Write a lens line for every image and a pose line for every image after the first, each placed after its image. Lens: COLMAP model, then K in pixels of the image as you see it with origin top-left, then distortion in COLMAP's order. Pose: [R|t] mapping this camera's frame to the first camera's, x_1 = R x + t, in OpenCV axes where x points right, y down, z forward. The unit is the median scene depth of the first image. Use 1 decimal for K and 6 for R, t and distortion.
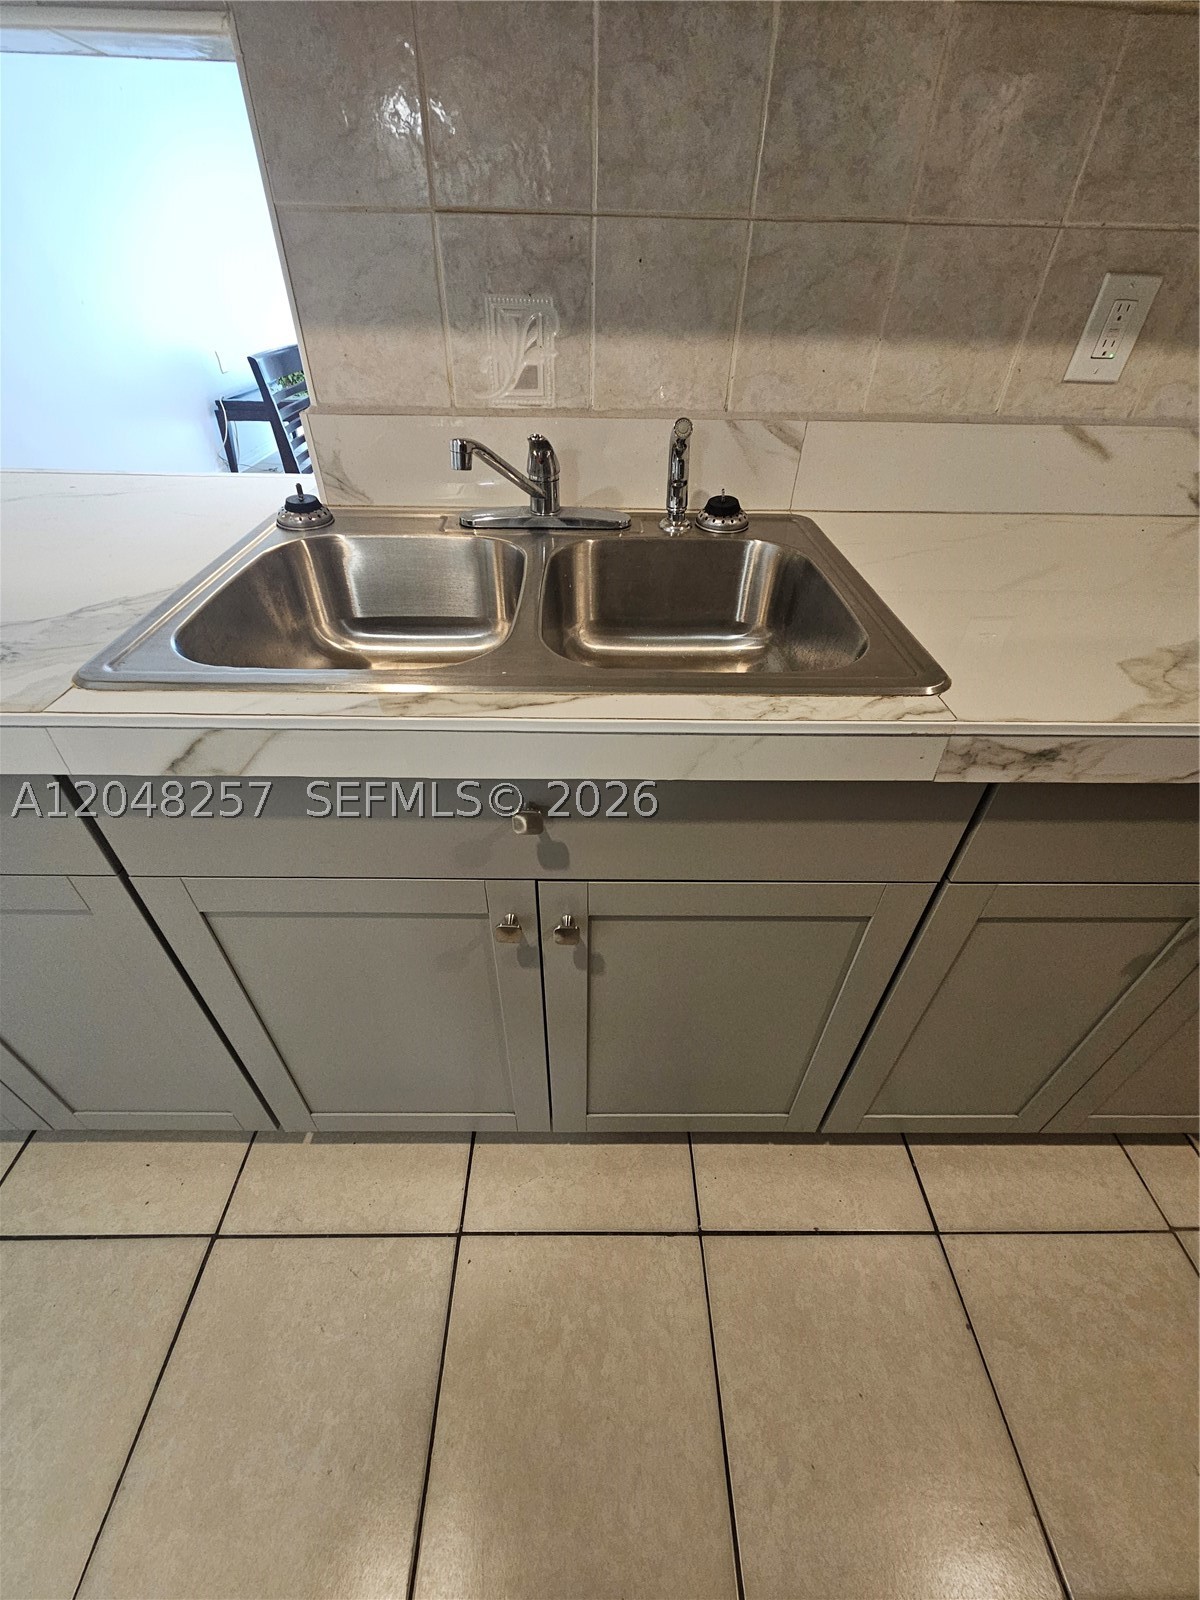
lens RADIAL K [[656.0, 0, 604.2], [0, 656.0, 797.5], [0, 0, 1]] dist [0.005246, -0.001919]
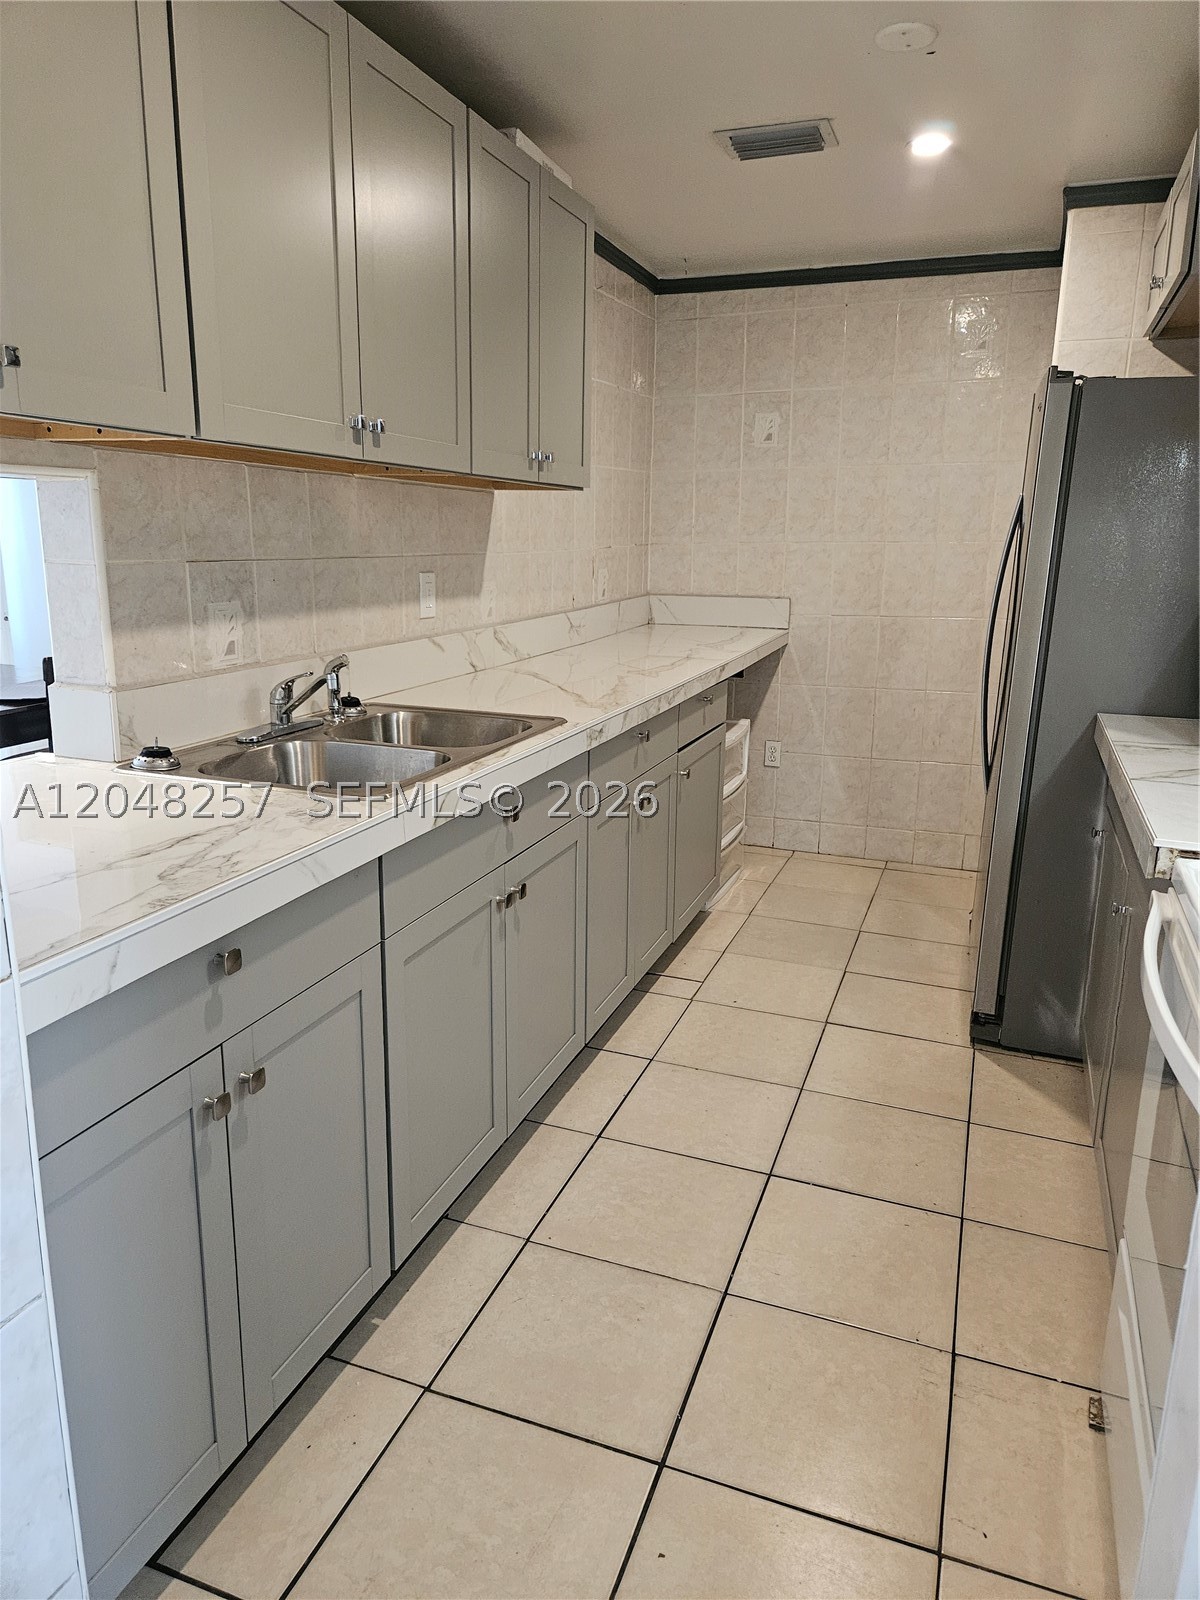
lens RADIAL K [[1087.5, 0, 605.5], [0, 1087.5, 783.7], [0, 0, 1]] dist [0.057198, -0.033190]
pose [[0.354230, -0.224303, 0.907859, -2.116071], [0.583006, 0.812024, -0.026853, 0.148281], [-0.731181, 0.538799, 0.418414, -0.453082]]
